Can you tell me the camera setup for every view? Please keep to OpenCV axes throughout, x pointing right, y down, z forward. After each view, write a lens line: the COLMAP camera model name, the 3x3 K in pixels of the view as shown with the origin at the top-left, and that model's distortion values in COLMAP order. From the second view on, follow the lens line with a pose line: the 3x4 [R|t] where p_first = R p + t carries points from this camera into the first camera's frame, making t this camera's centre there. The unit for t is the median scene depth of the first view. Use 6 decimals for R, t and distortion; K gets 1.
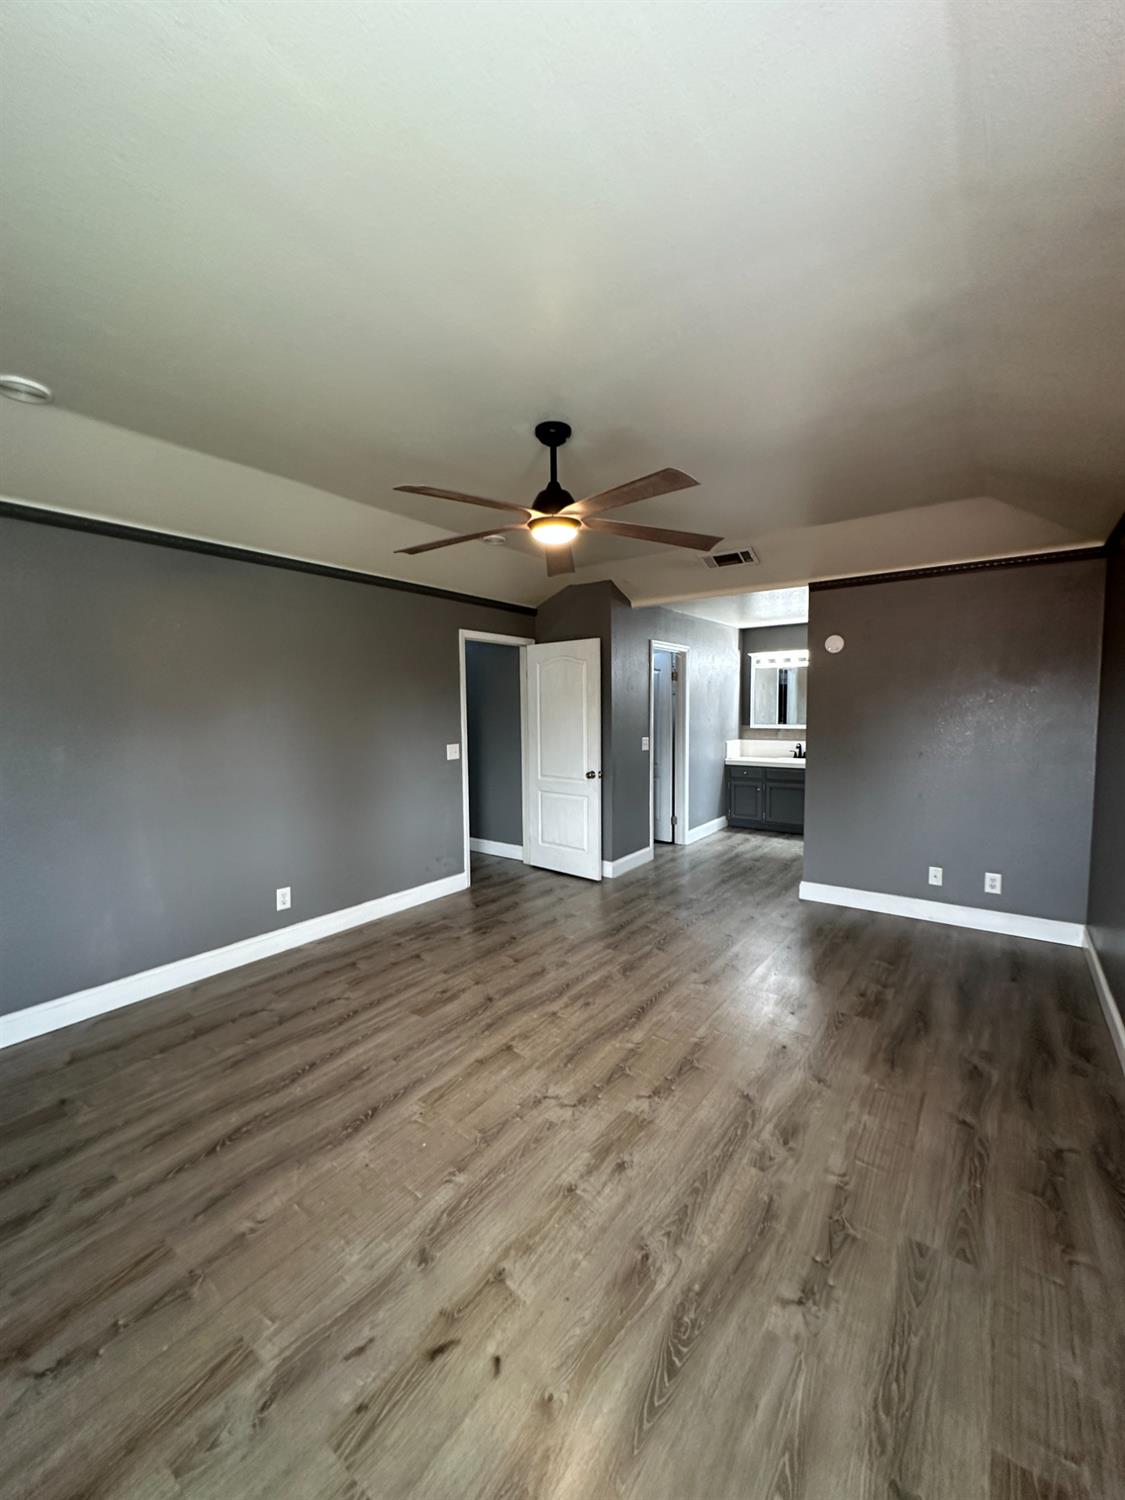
lens RADIAL K [[599.6, 0, 562.1], [0, 599.6, 748.6], [0, 0, 1]] dist [-0.002717, 0.000529]
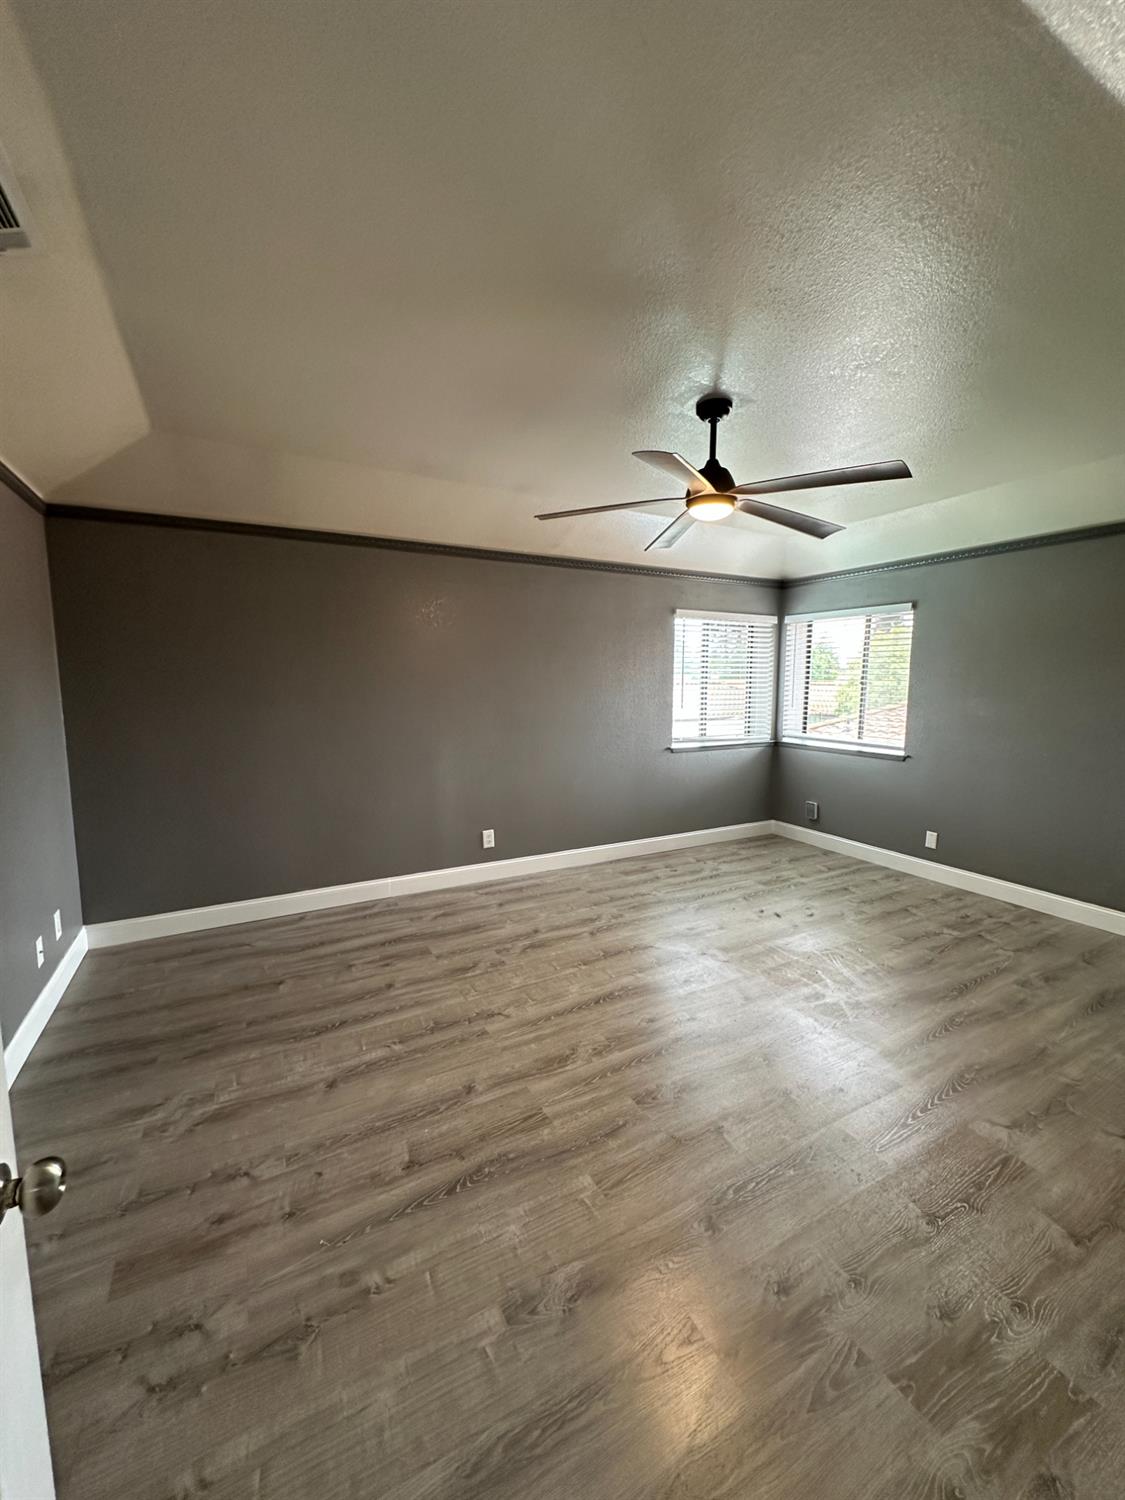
lens RADIAL K [[599.6, 0, 562.1], [0, 599.6, 748.6], [0, 0, 1]] dist [-0.002717, 0.000529]
pose [[-0.899593, -0.053859, 0.433395, -0.216801], [0.035687, 0.979982, 0.195859, -0.160113], [-0.435268, 0.191660, -0.879663, 1.849697]]
